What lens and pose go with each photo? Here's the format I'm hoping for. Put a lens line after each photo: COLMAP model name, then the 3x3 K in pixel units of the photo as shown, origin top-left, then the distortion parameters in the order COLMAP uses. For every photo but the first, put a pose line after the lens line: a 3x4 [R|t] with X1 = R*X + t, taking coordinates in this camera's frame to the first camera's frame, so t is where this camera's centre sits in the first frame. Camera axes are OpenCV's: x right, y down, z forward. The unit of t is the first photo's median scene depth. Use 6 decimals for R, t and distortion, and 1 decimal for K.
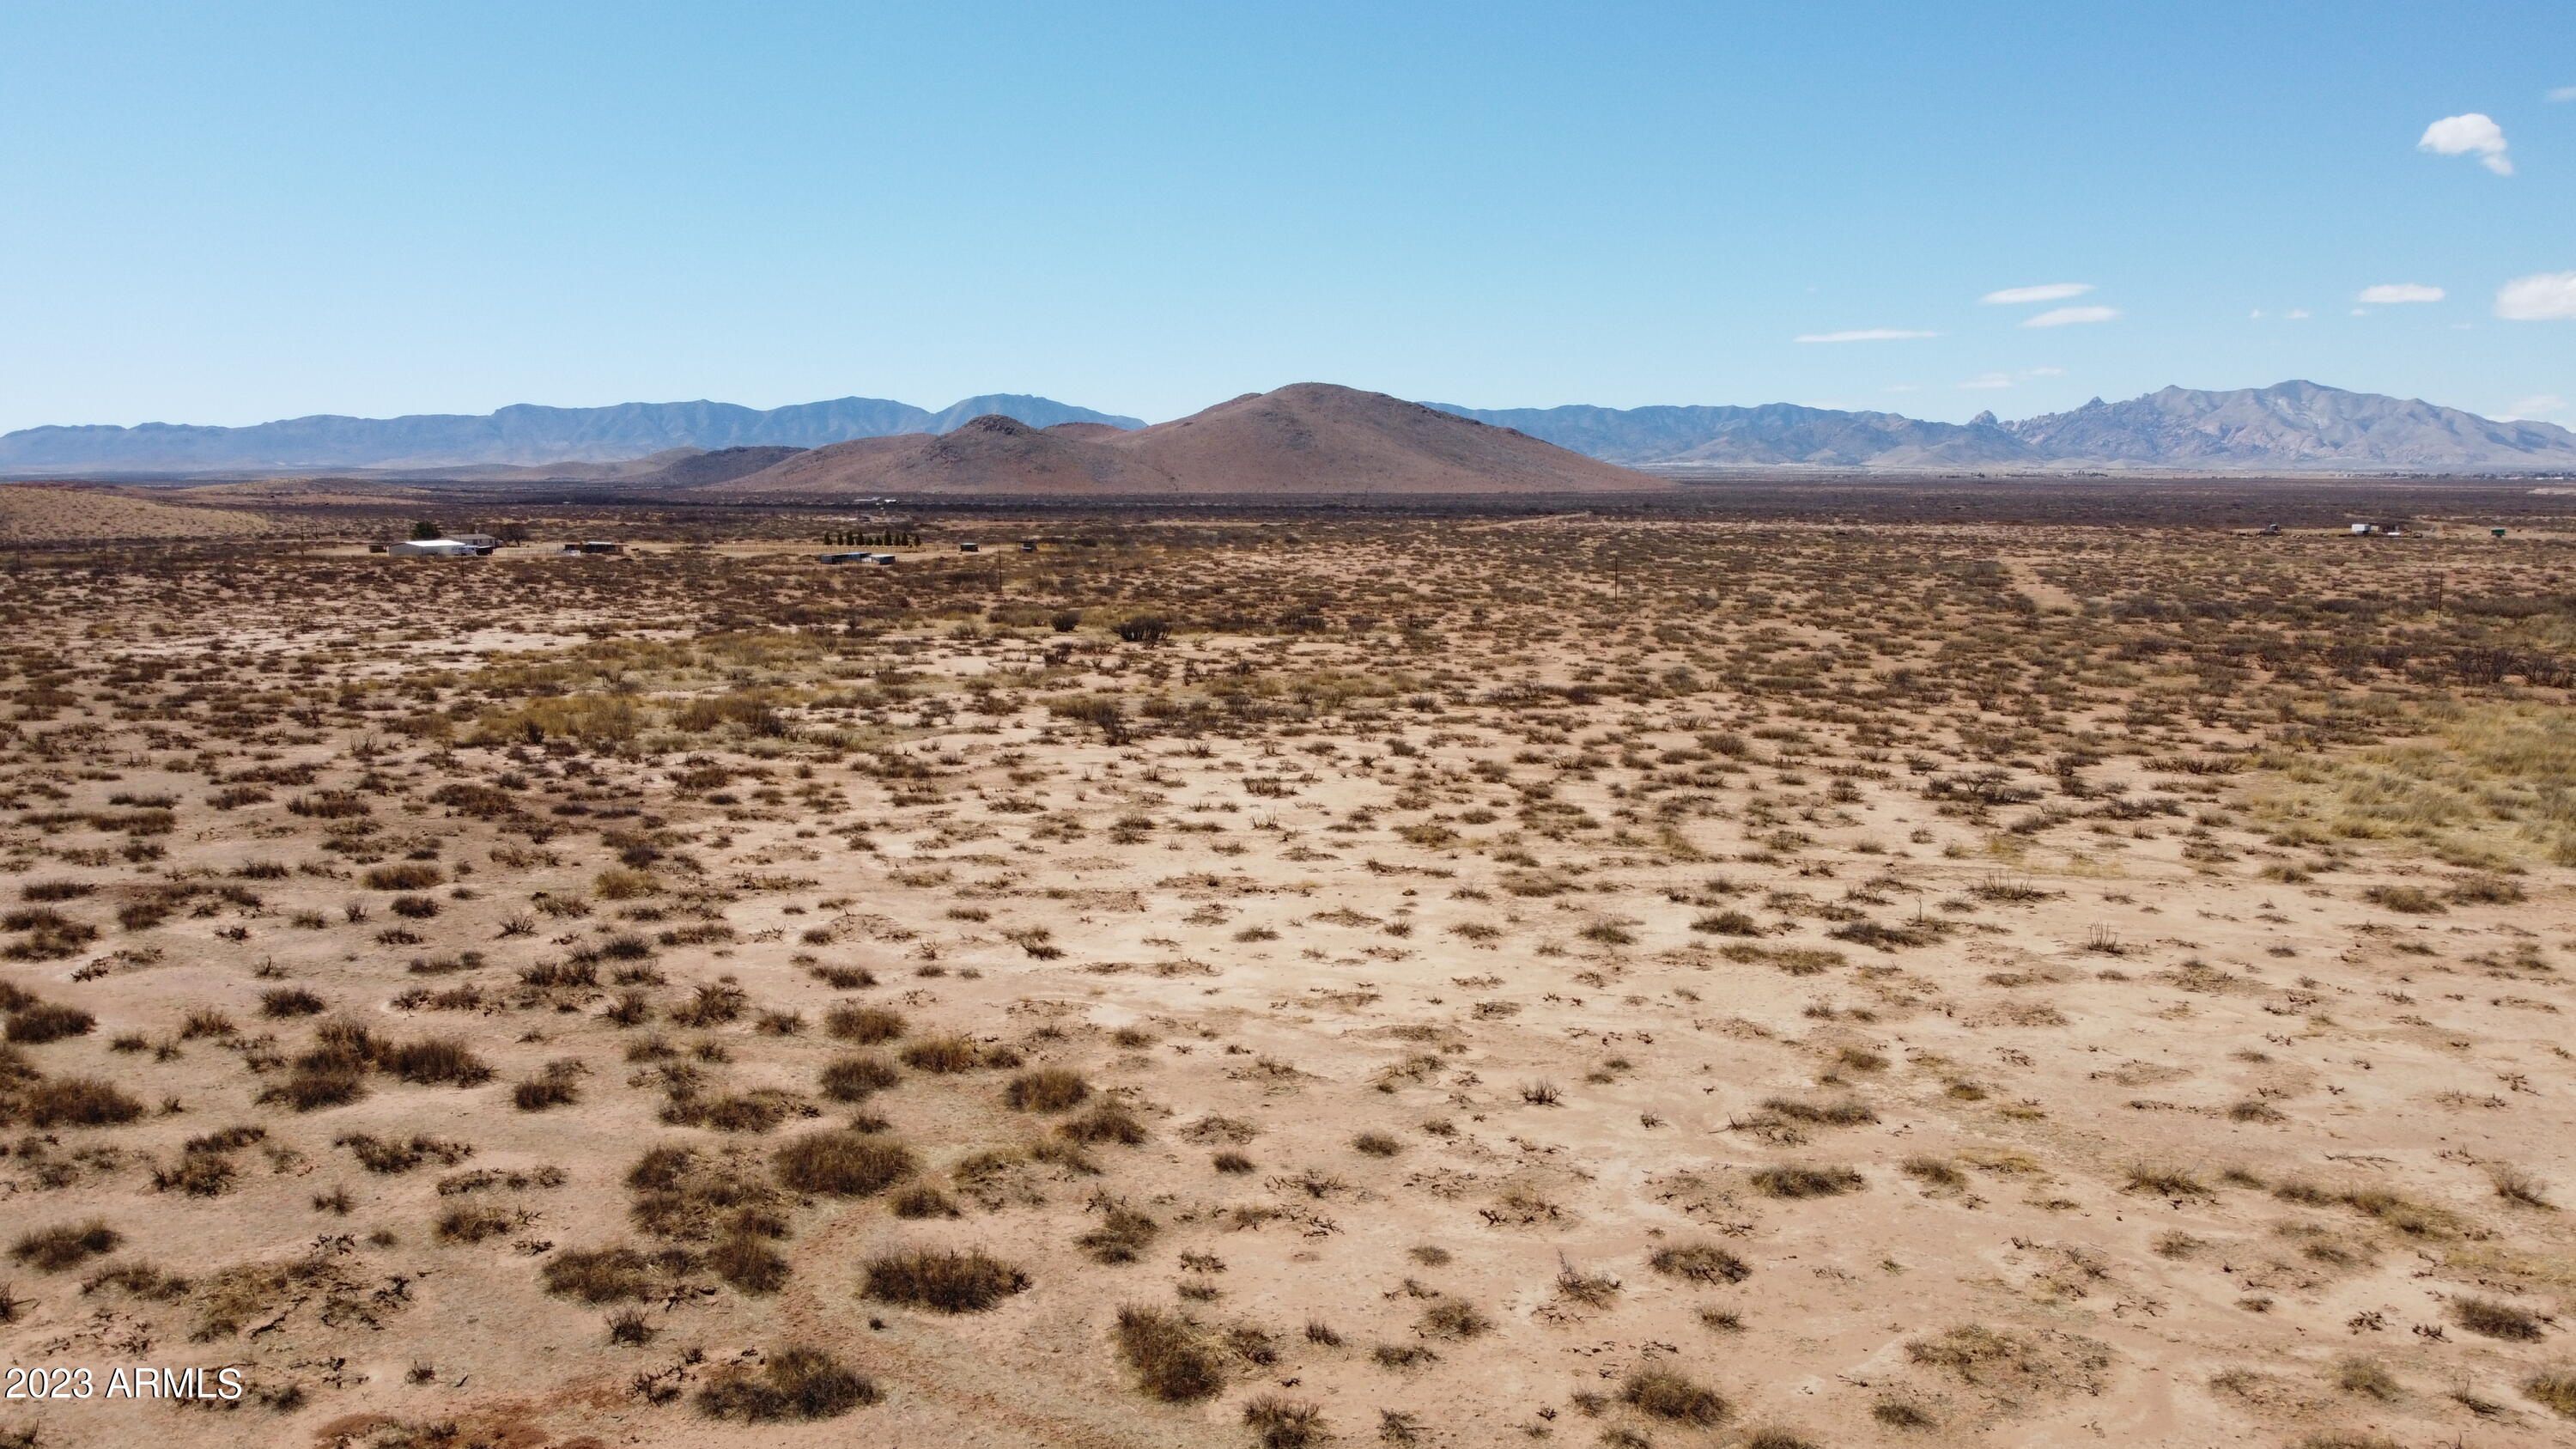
lens RADIAL K [[1952.4, 0, 1274.8], [0, 1952.4, 751.9], [0, 0, 1]] dist [-0.007781, 0.007545]
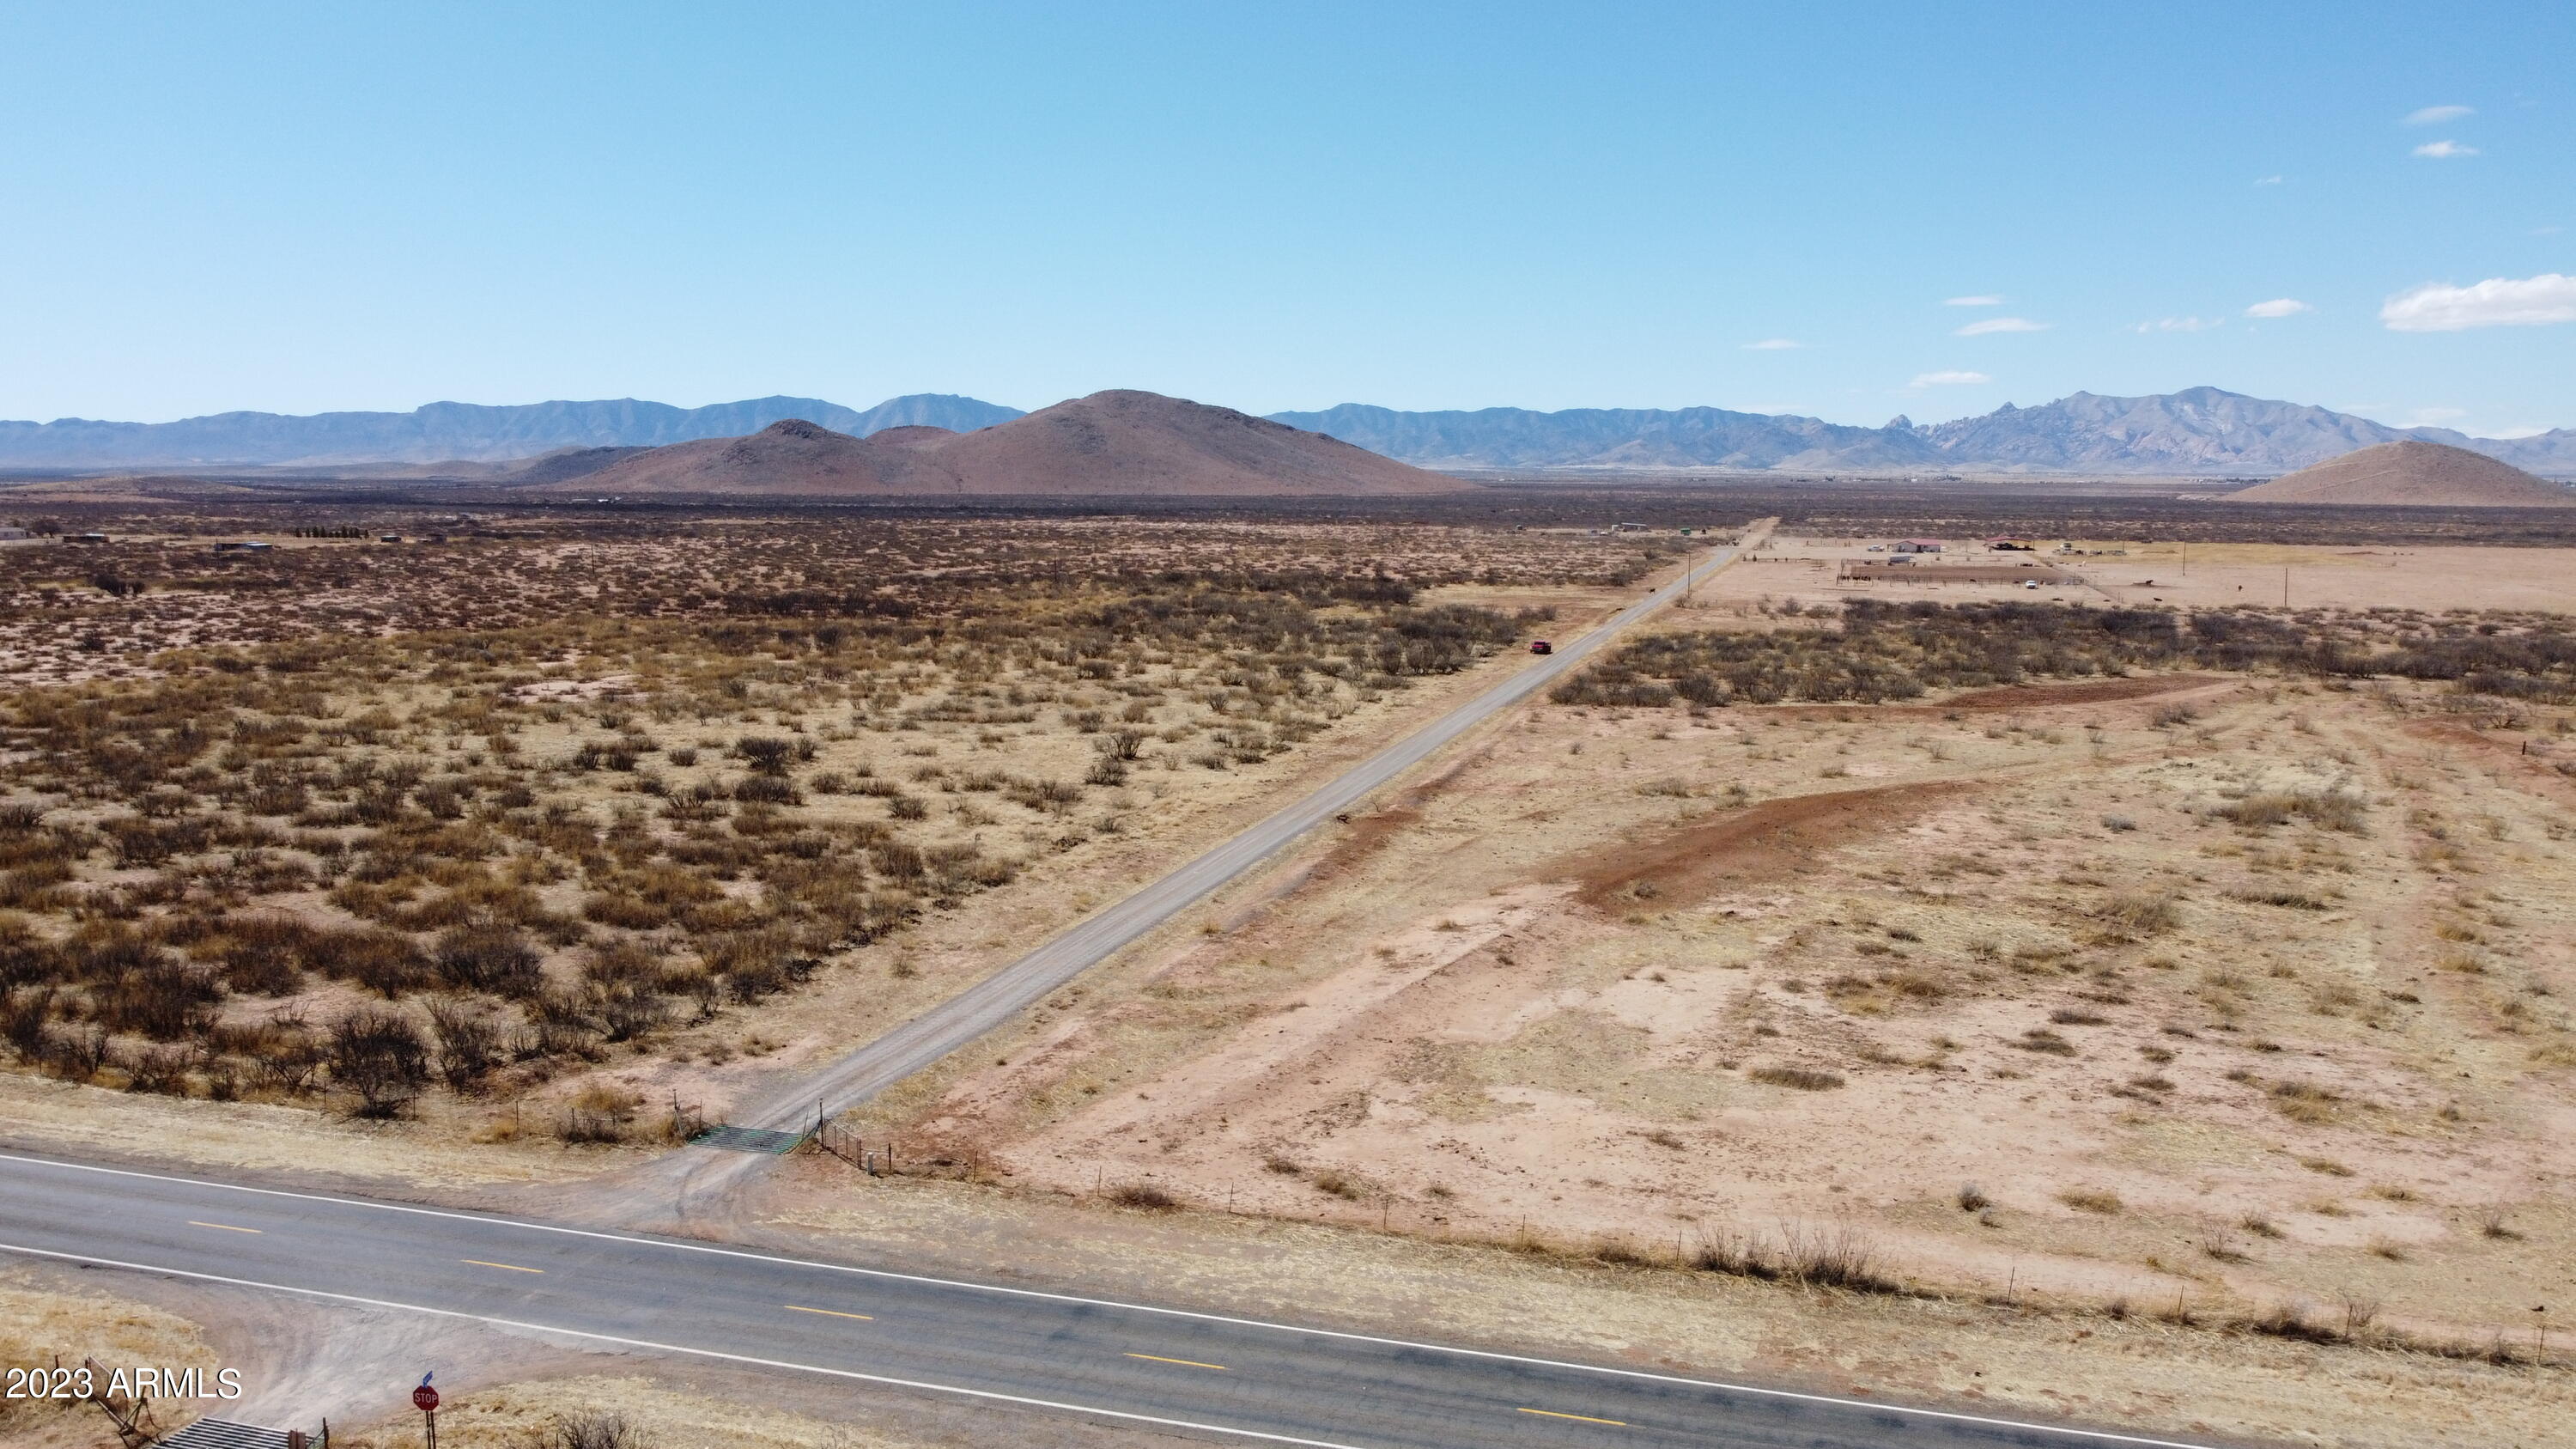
lens RADIAL K [[1949.8, 0, 1278.8], [0, 1949.8, 735.2], [0, 0, 1]] dist [-0.003659, 0.006587]
pose [[0.999604, 0.000286, 0.028151, 0.077190], [-0.000049, 0.999965, -0.008405, 0.006615], [-0.028153, 0.008401, 0.999568, -0.055463]]
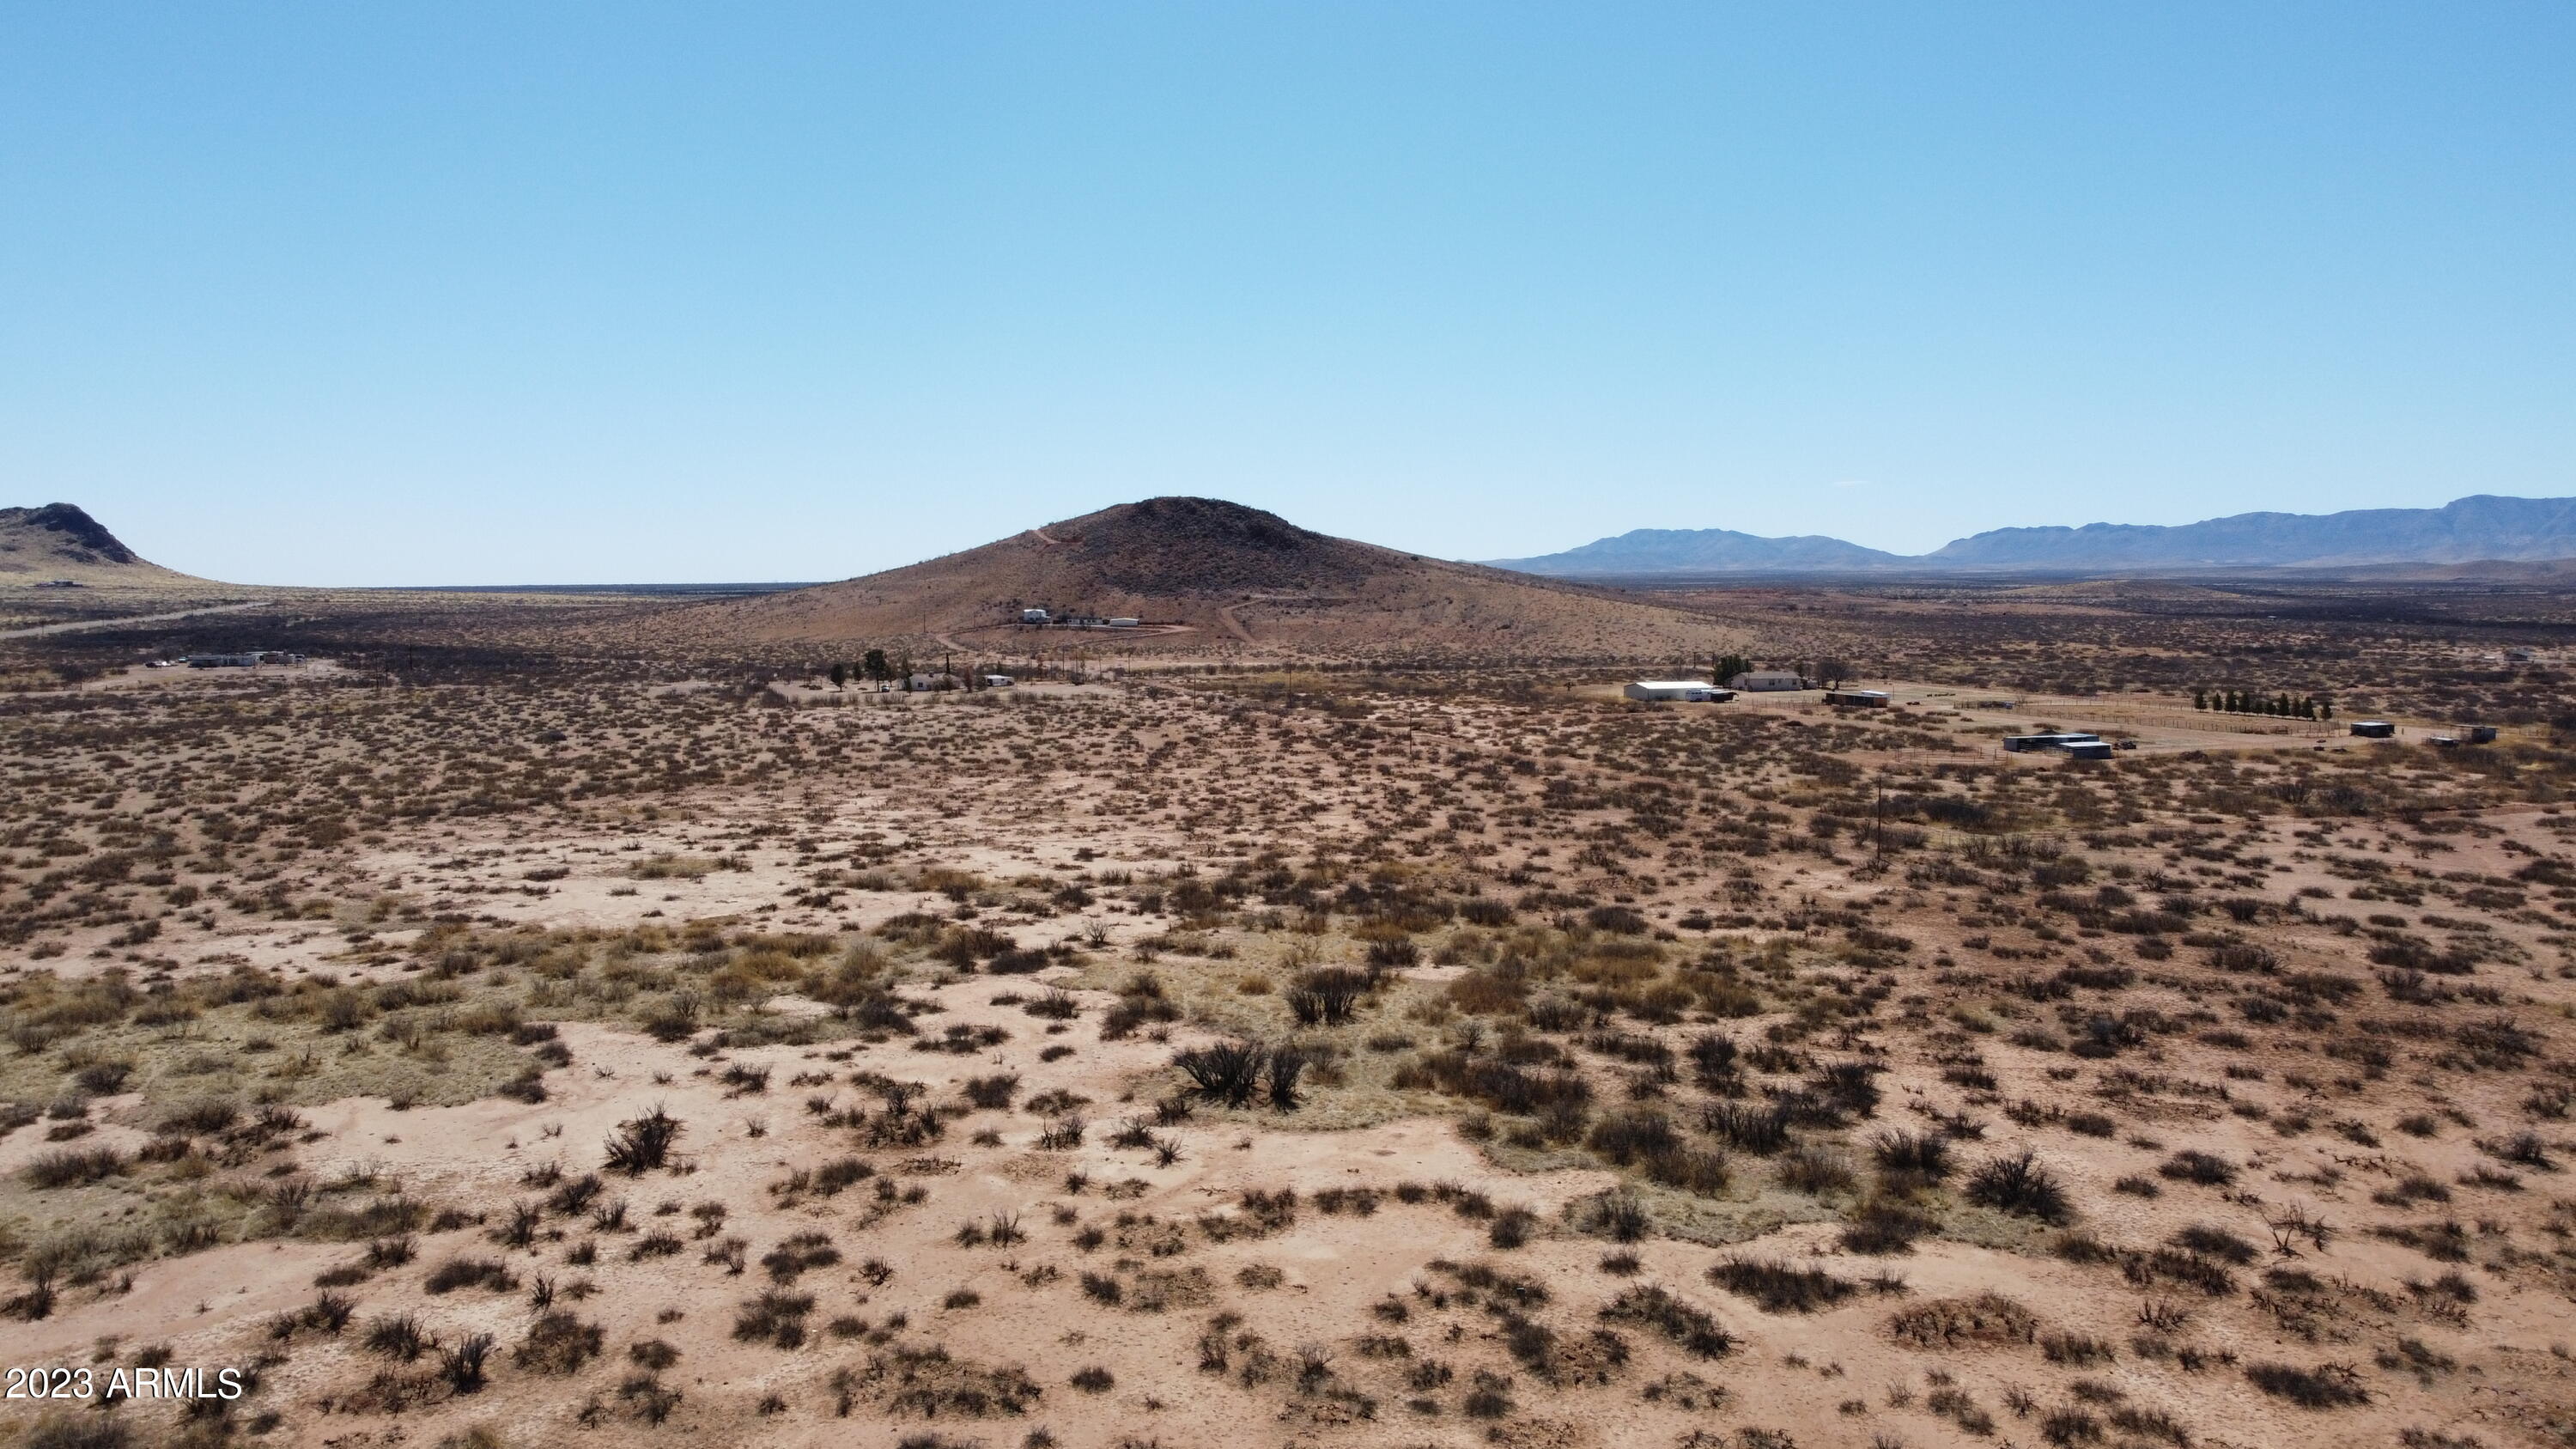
lens RADIAL K [[1952.4, 0, 1274.8], [0, 1952.4, 751.9], [0, 0, 1]] dist [-0.007781, 0.007545]
pose [[0.604033, 0.072815, -0.793626, 0.025003], [-0.111492, 0.993745, 0.006319, -0.012850], [0.789122, 0.084666, 0.608373, 0.071469]]
